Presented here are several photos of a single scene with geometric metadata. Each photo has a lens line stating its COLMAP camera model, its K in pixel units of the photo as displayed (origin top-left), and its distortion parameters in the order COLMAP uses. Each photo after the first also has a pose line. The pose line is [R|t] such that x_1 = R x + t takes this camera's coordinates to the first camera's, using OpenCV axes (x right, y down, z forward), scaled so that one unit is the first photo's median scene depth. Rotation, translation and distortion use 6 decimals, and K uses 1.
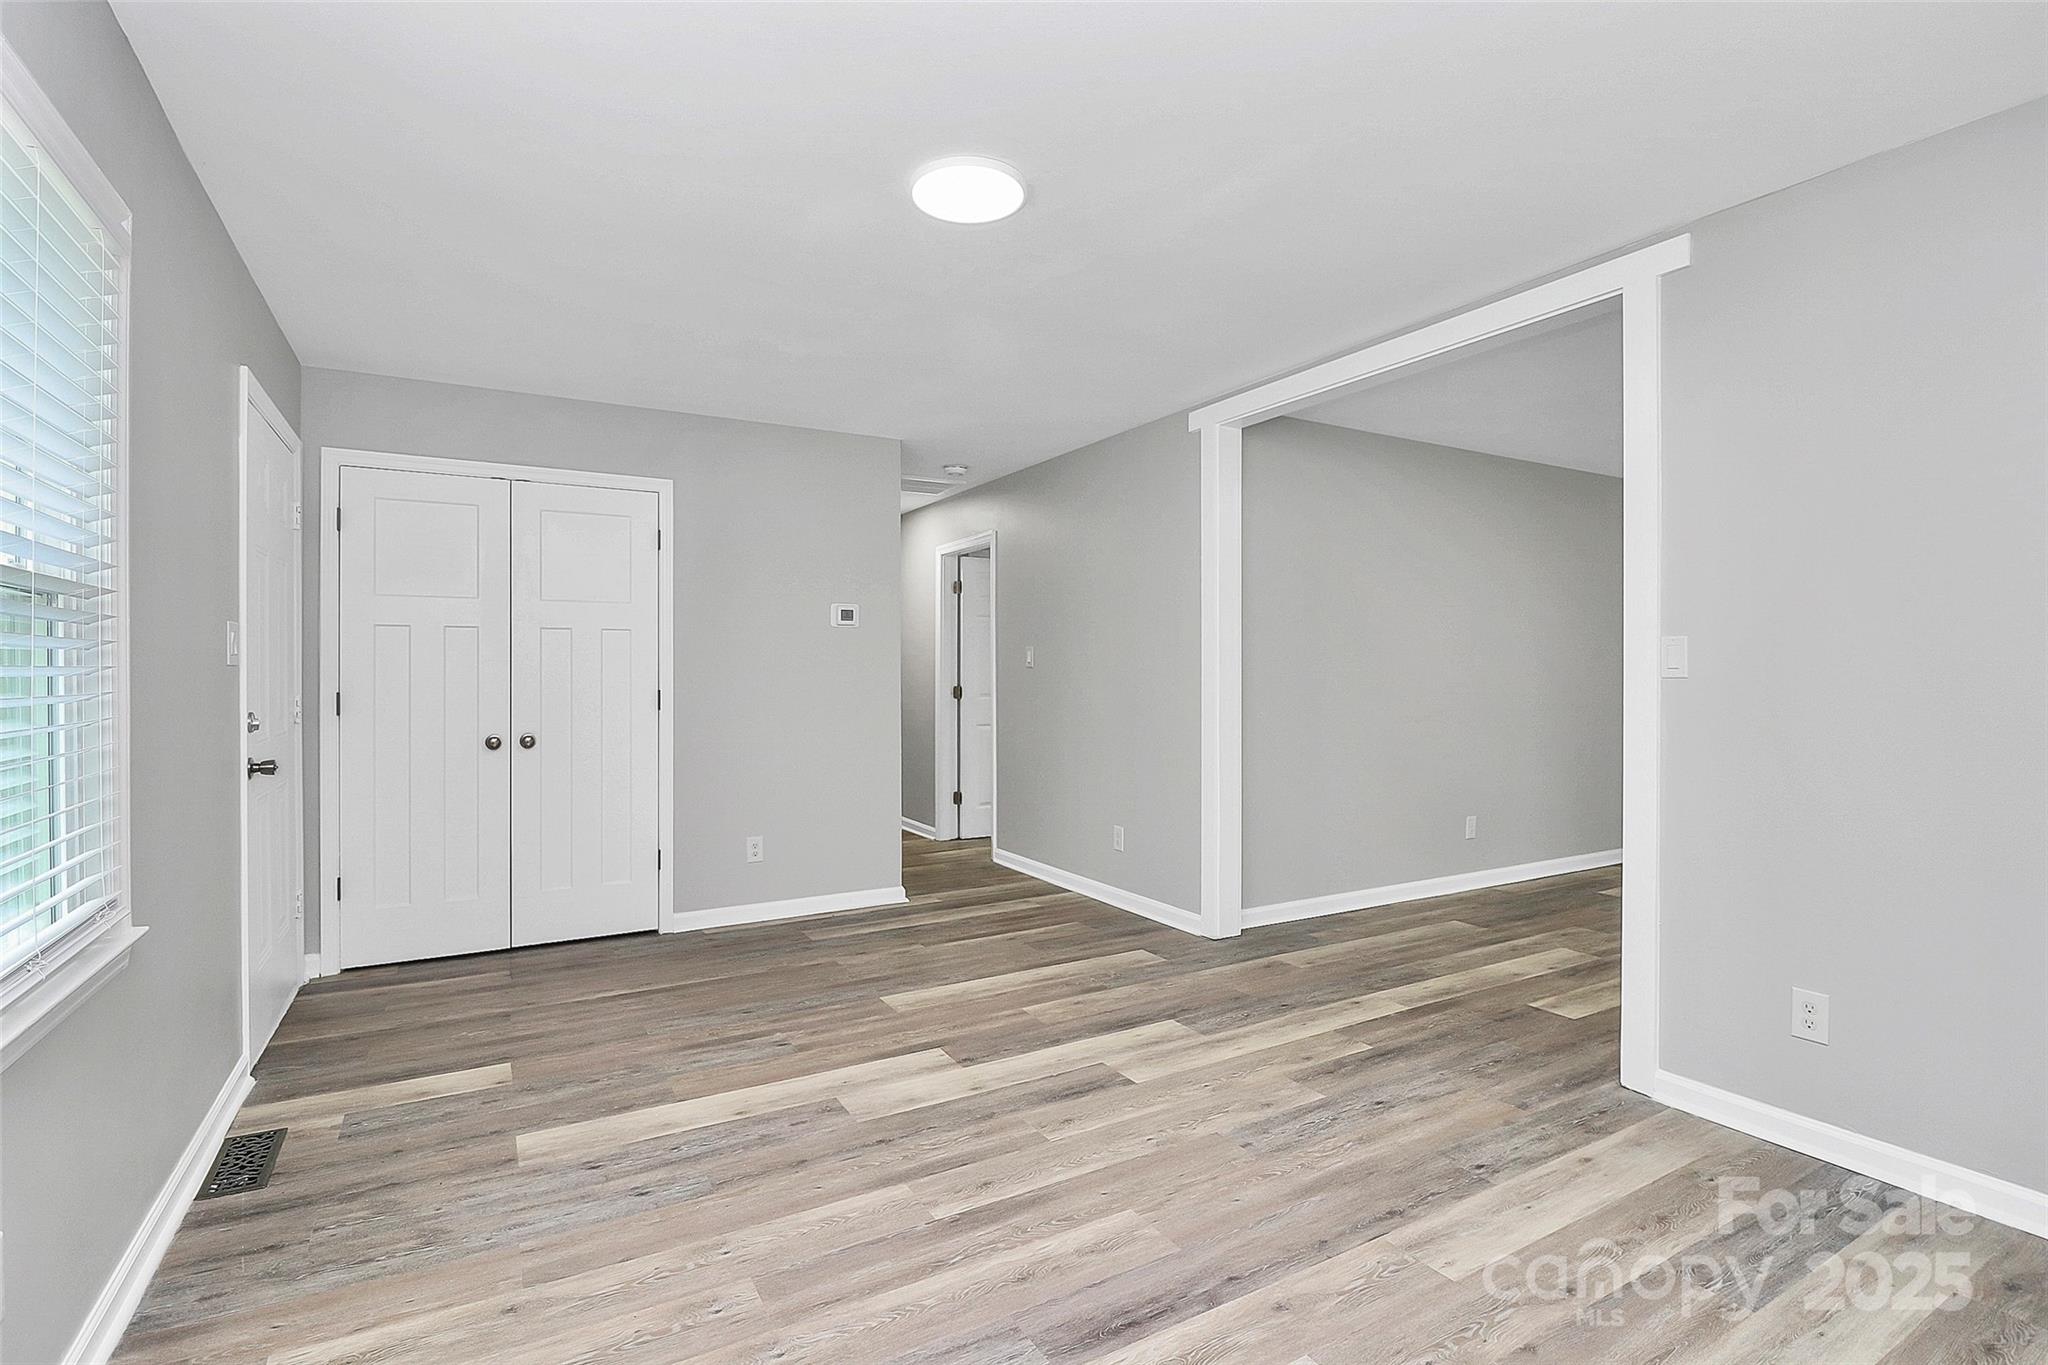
lens RADIAL K [[959.9, 0, 1028.0], [0, 959.9, 672.2], [0, 0, 1]] dist [0.004381, -0.012008]
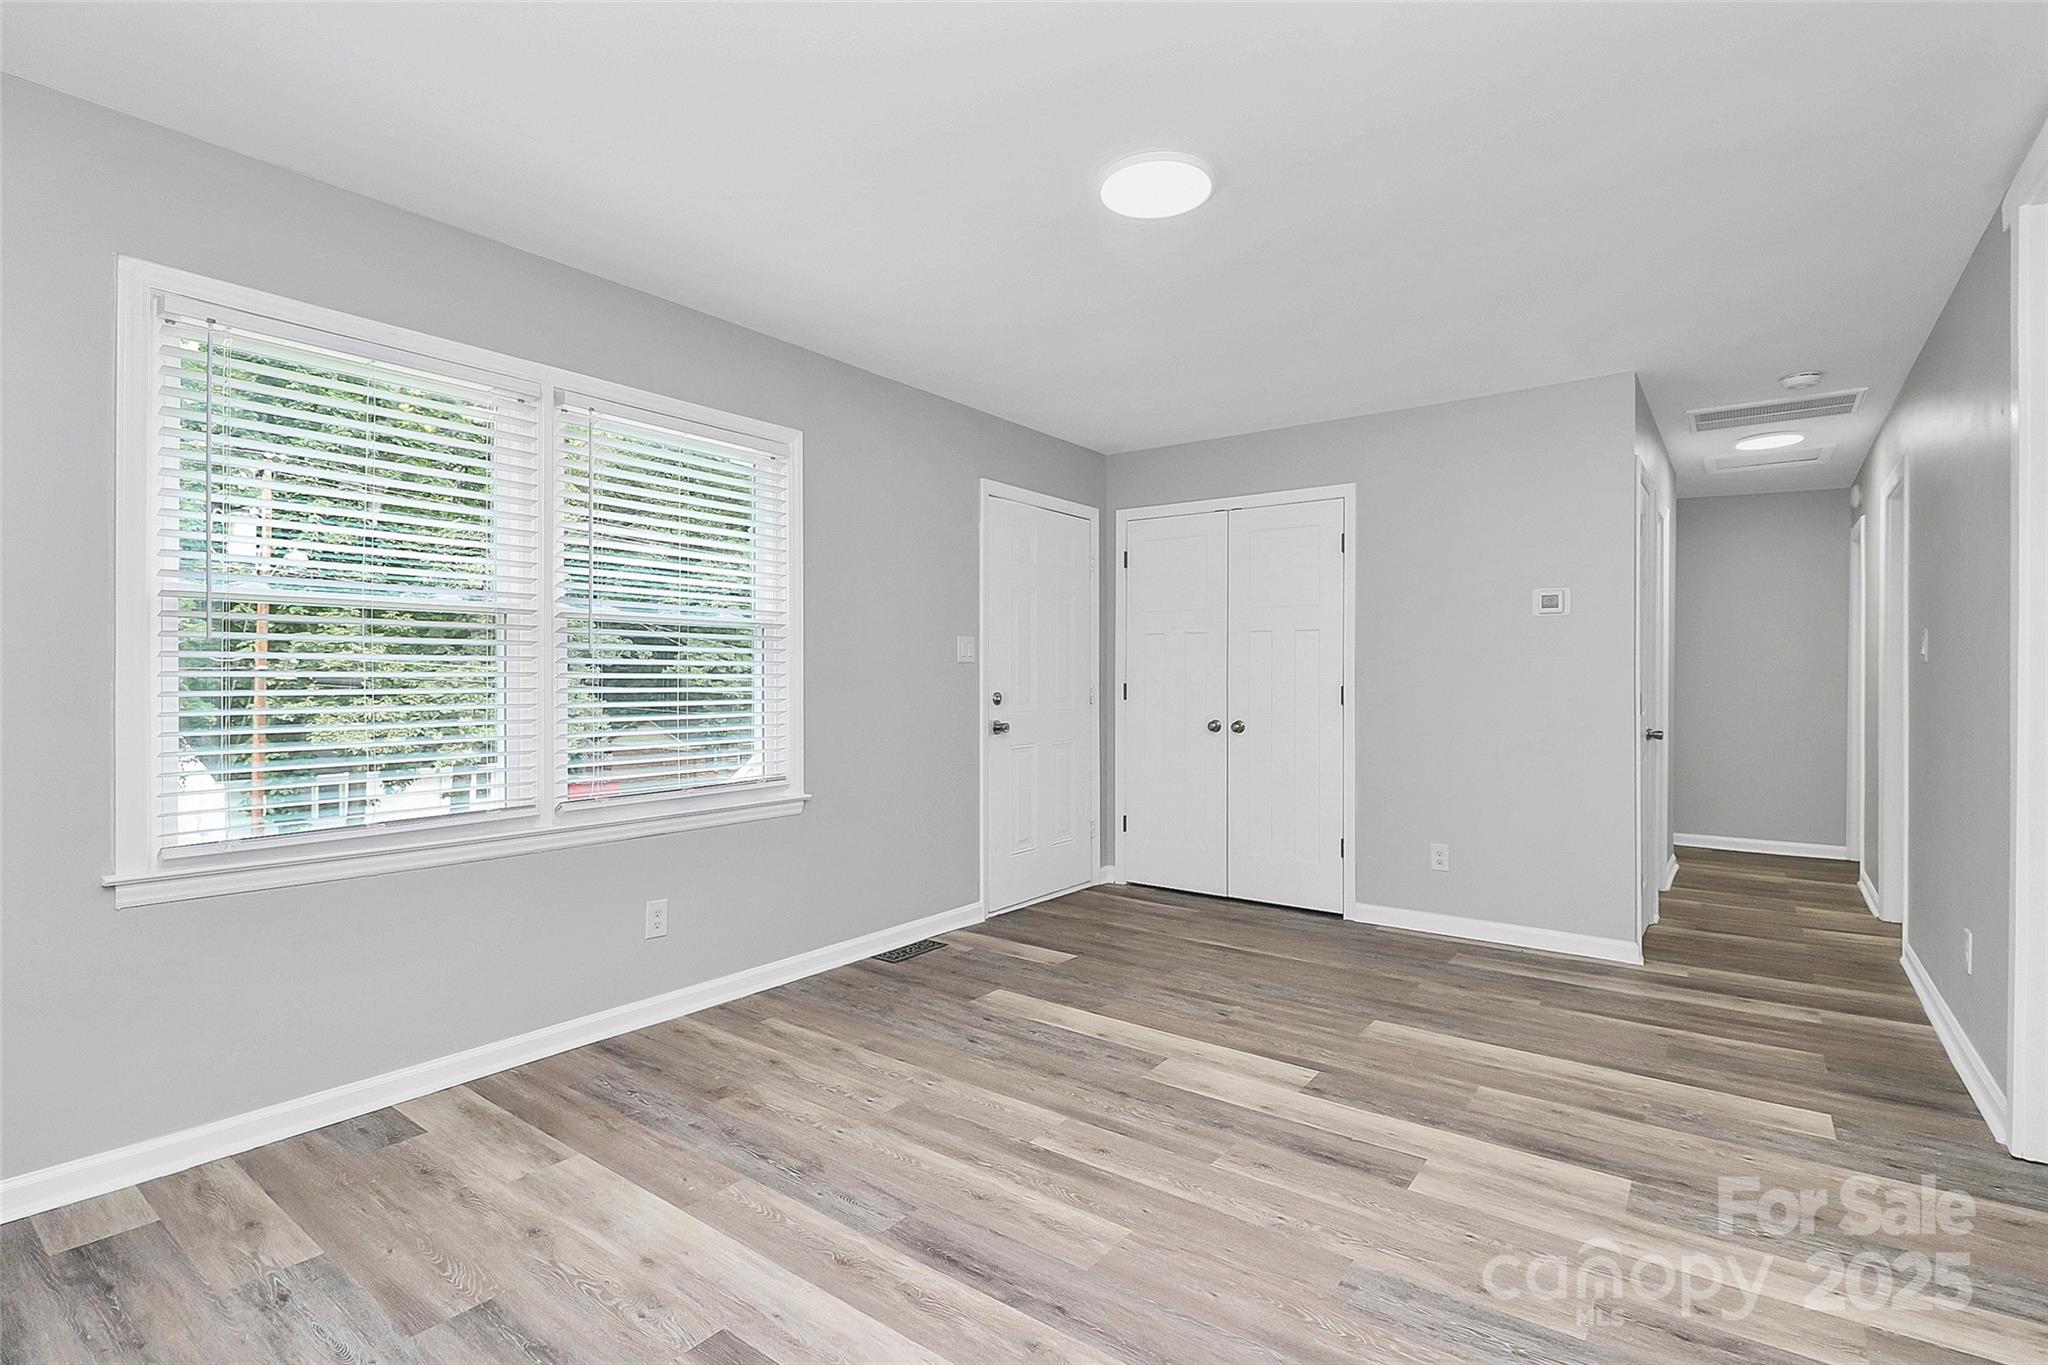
lens RADIAL K [[976.1, 0, 1012.9], [0, 976.1, 677.2], [0, 0, 1]] dist [0.014777, -0.014389]
pose [[0.391880, 0.004260, -0.920006, 0.616612], [-0.005315, 0.999983, 0.002366, 0.011426], [0.920001, 0.003963, 0.391896, 0.339014]]
